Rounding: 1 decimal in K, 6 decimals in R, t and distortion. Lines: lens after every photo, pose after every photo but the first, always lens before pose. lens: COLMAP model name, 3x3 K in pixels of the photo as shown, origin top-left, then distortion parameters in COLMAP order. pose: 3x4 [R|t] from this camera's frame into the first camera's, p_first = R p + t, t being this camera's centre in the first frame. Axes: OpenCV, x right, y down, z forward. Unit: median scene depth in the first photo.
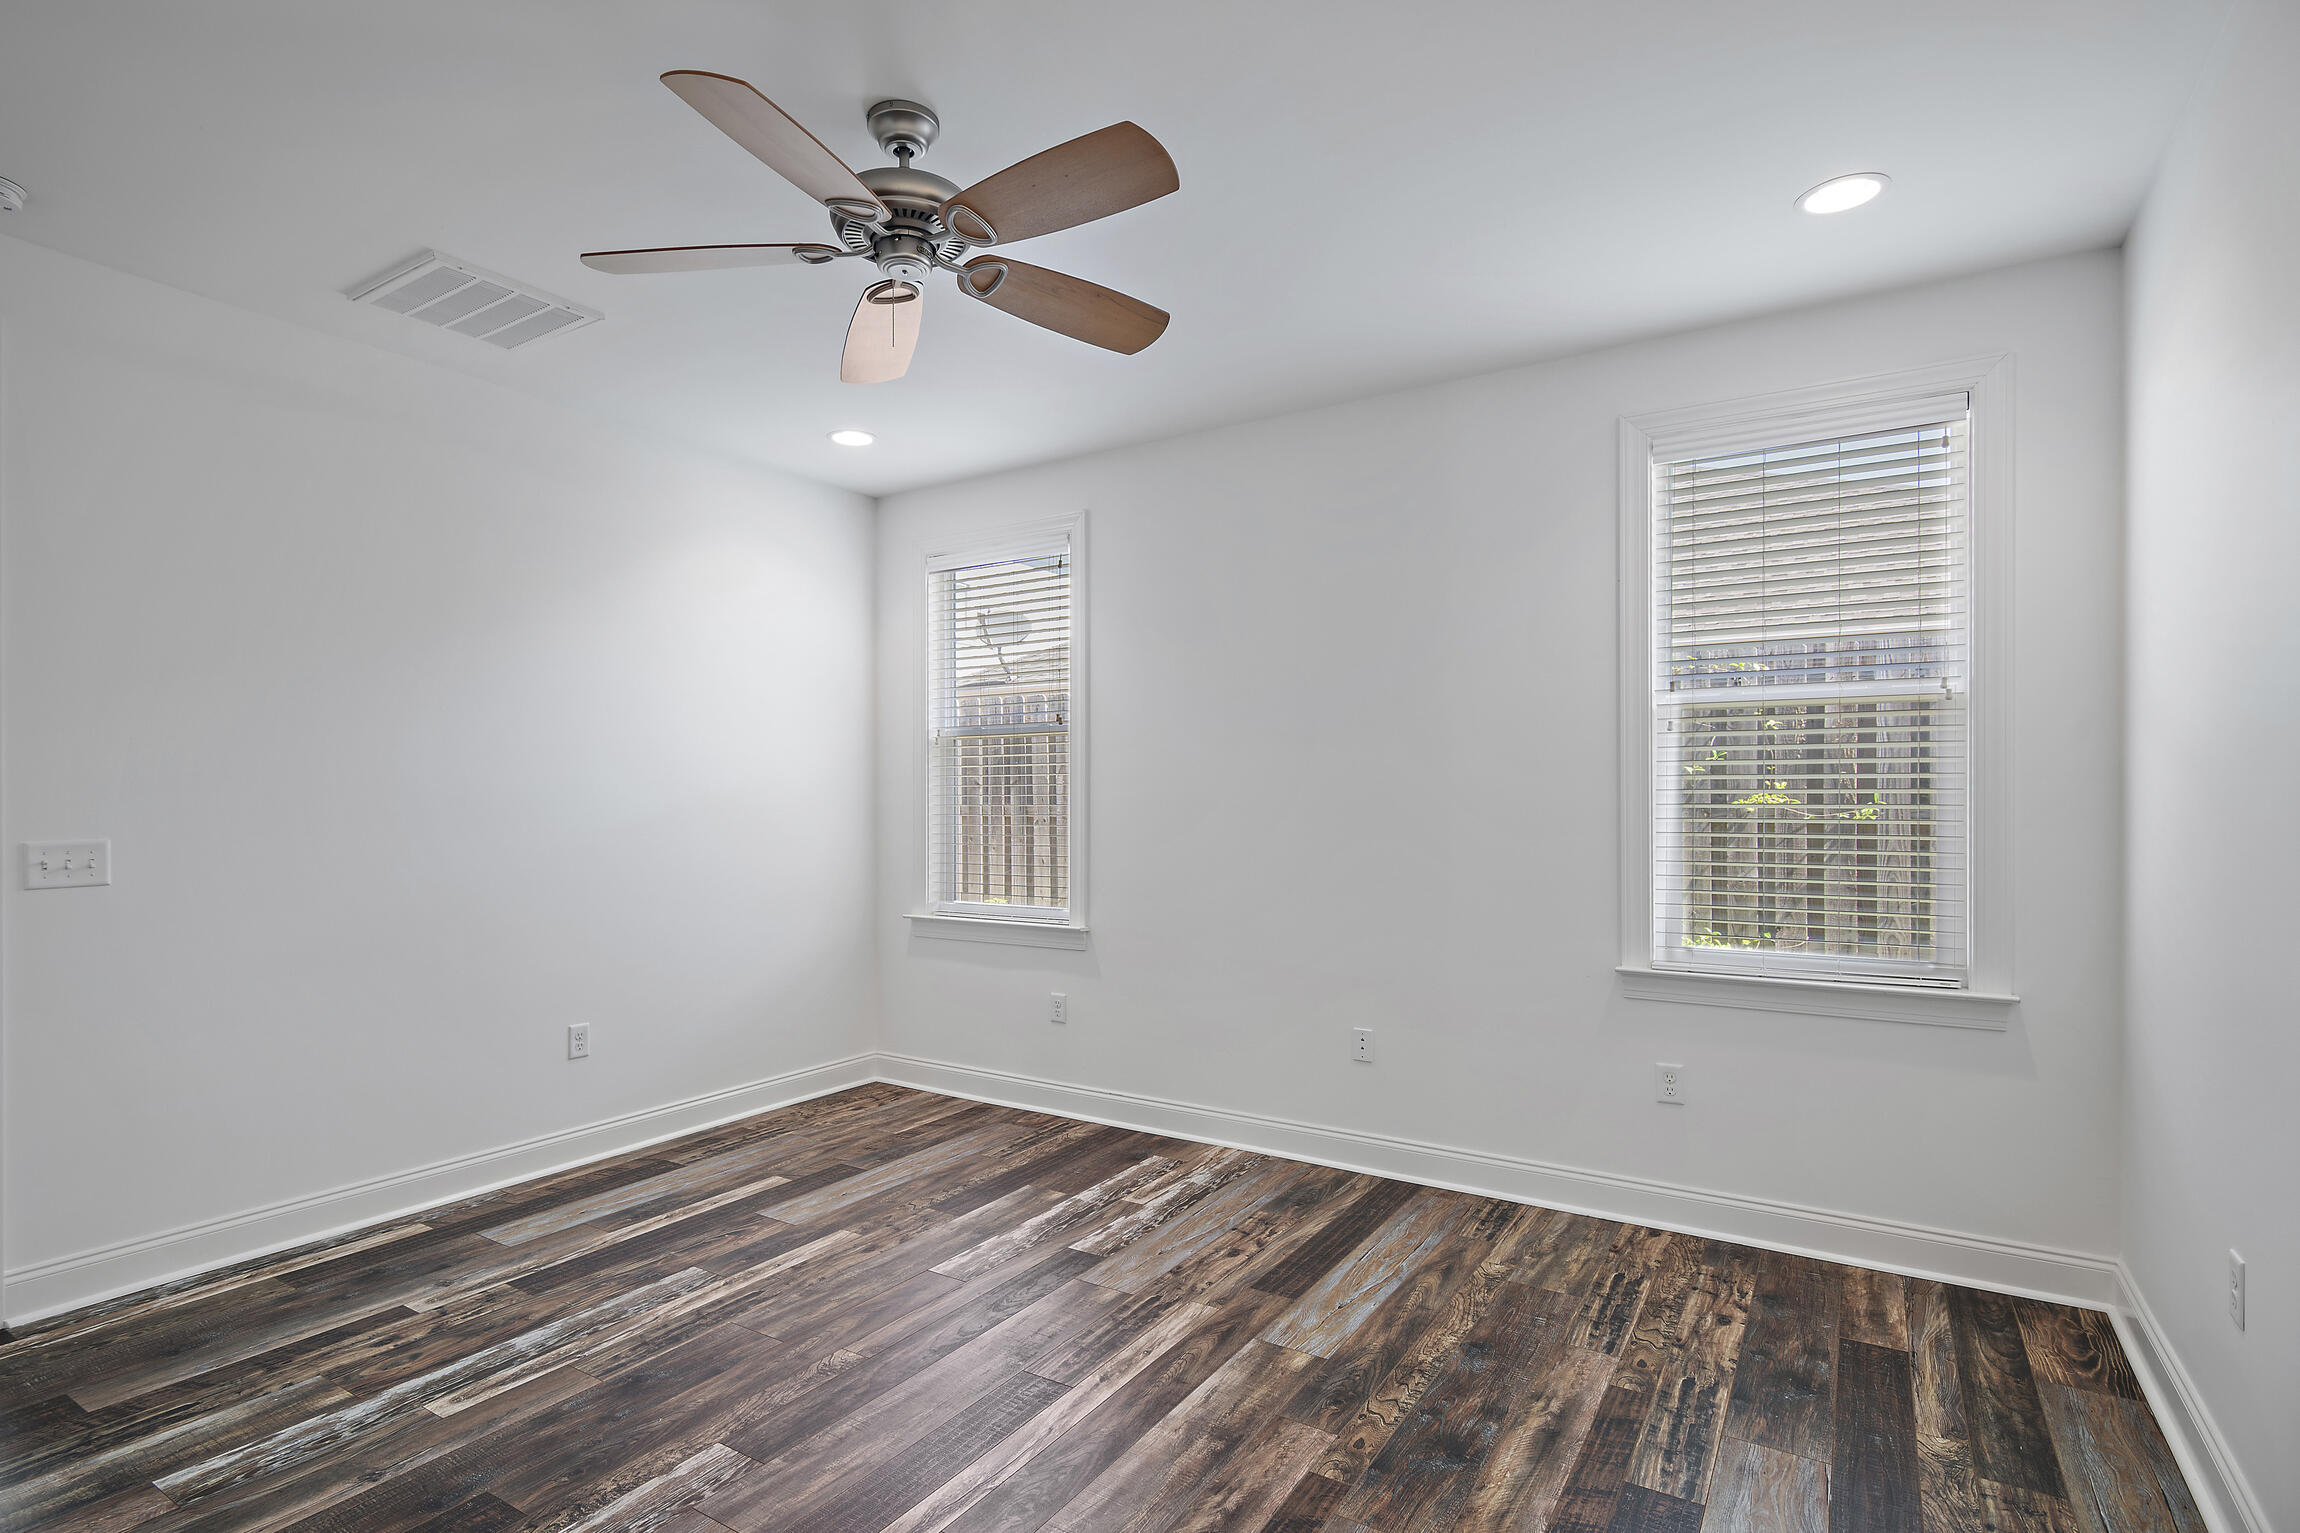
lens RADIAL K [[1125.4, 0, 1120.8], [0, 1125.4, 764.1], [0, 0, 1]] dist [0.000470, -0.001051]
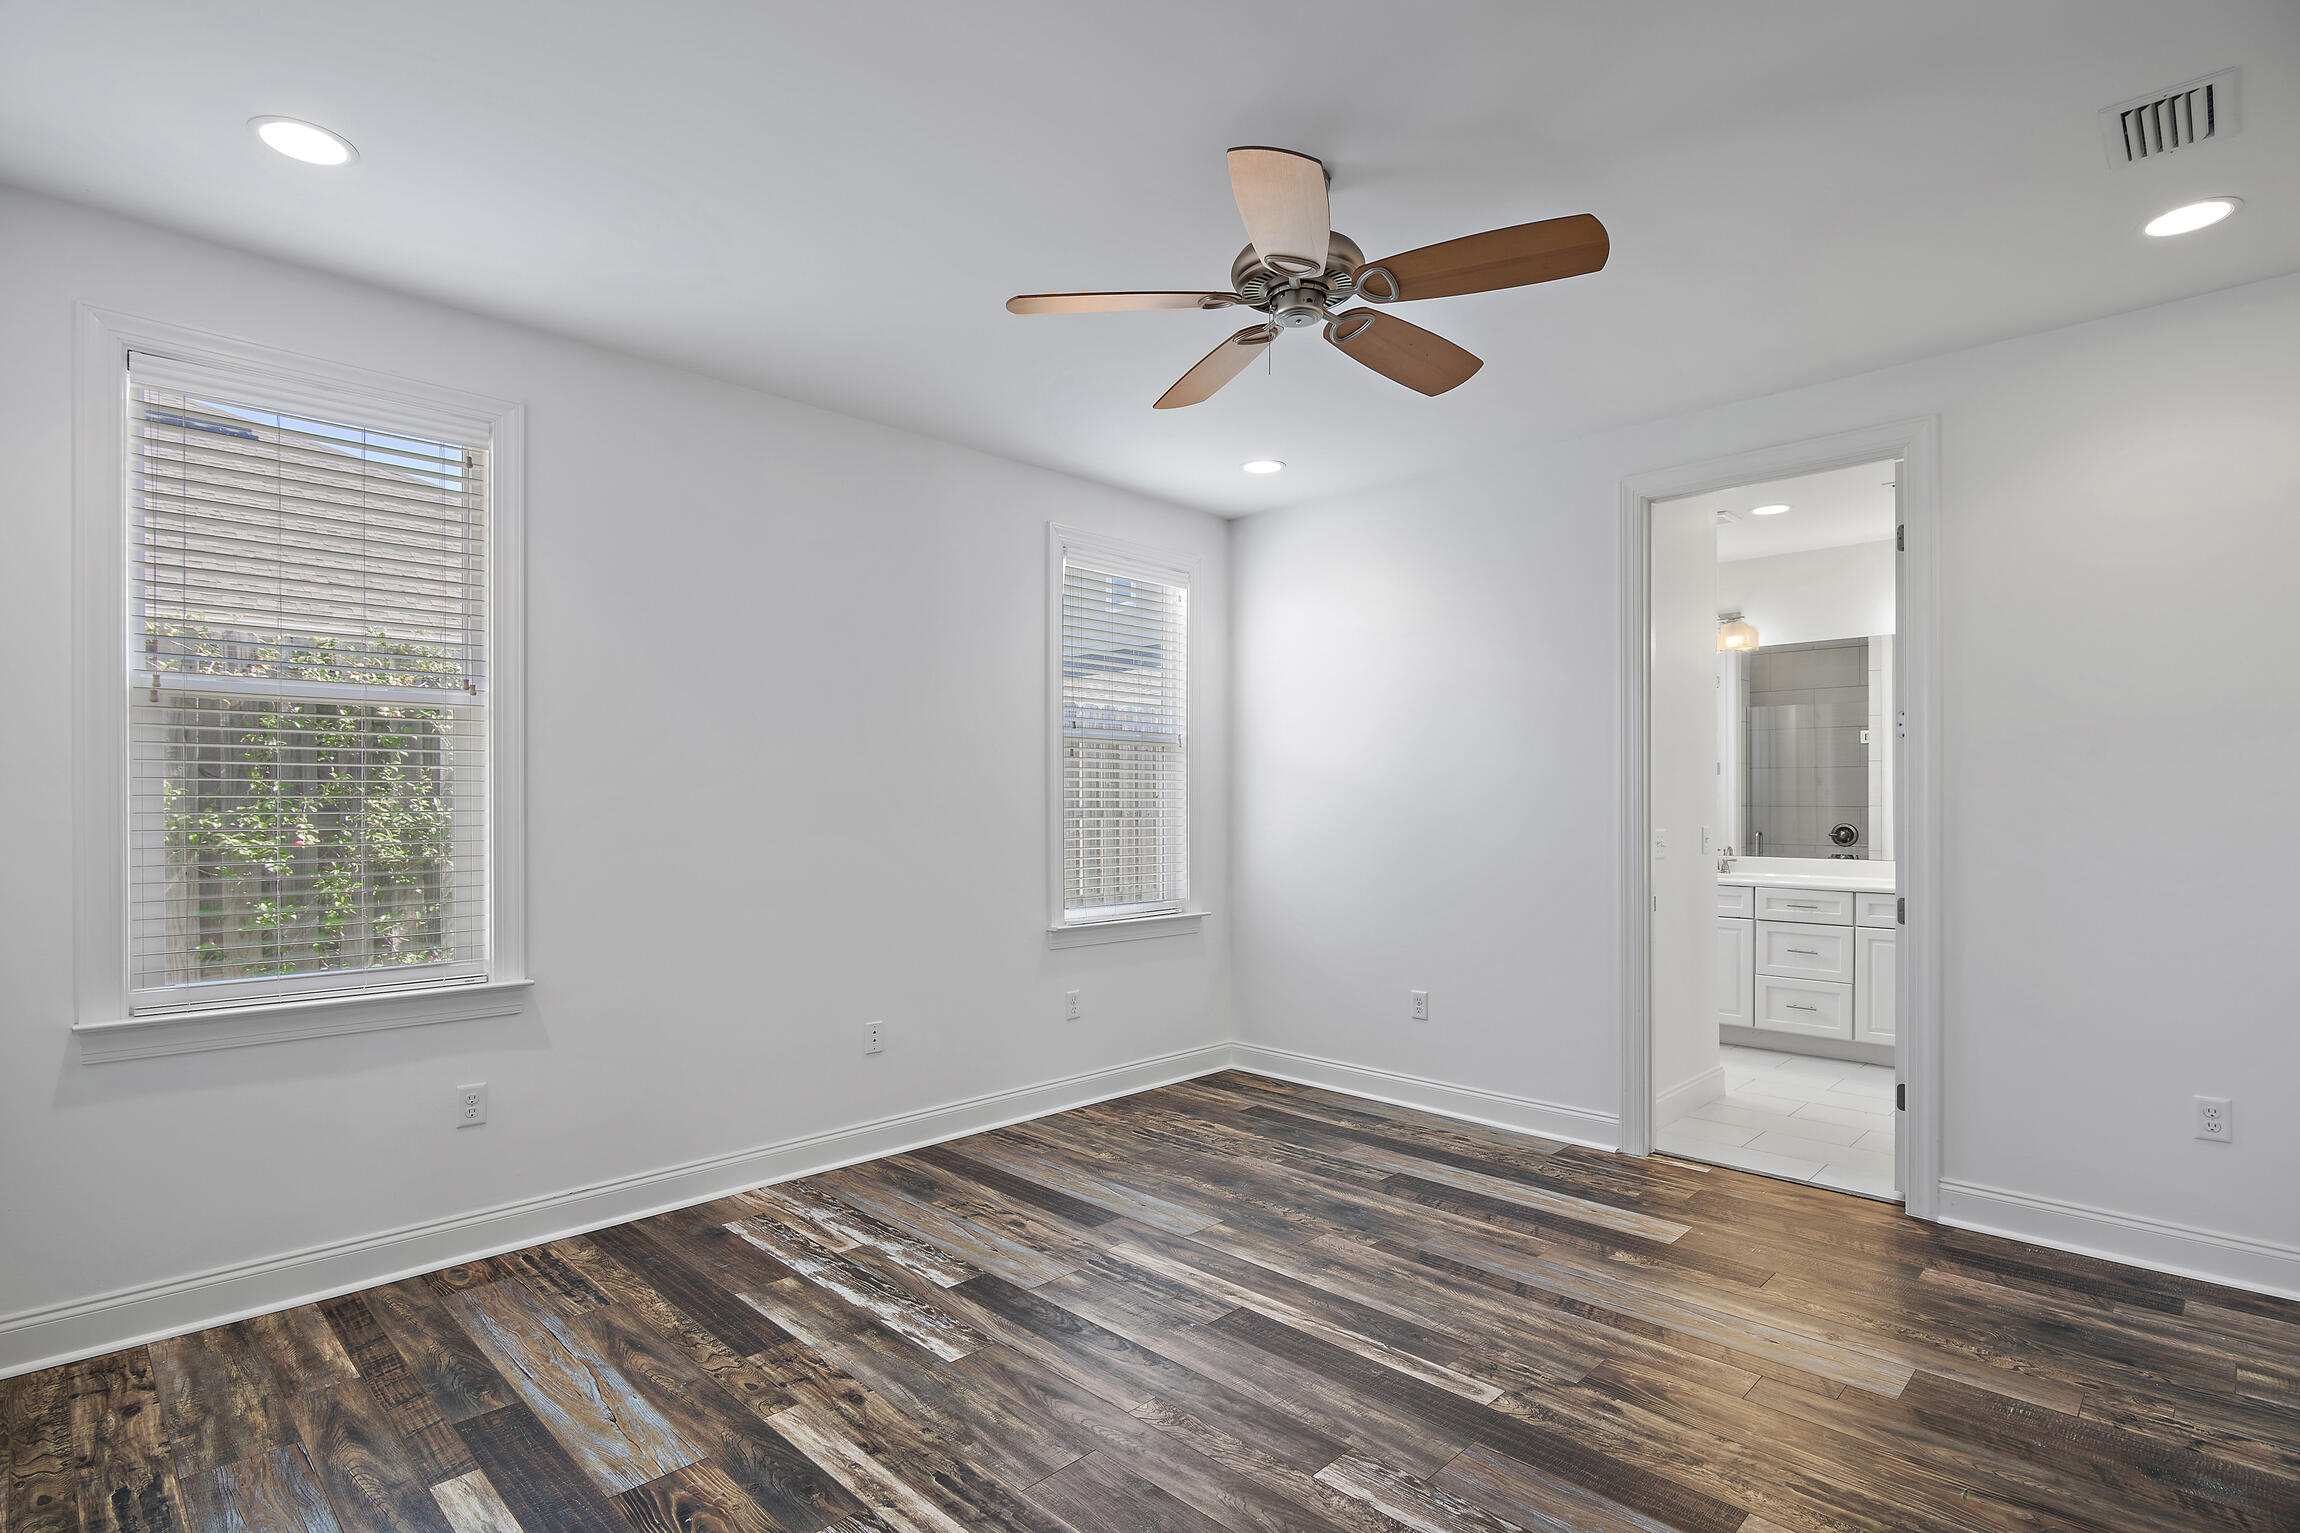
lens RADIAL K [[1125.4, 0, 1120.8], [0, 1125.4, 764.1], [0, 0, 1]] dist [0.000470, -0.001051]
pose [[0.219534, 0.034294, 0.975002, -0.928310], [-0.032028, 0.999097, -0.027930, 0.019159], [-0.975079, -0.025096, 0.220435, 0.661464]]
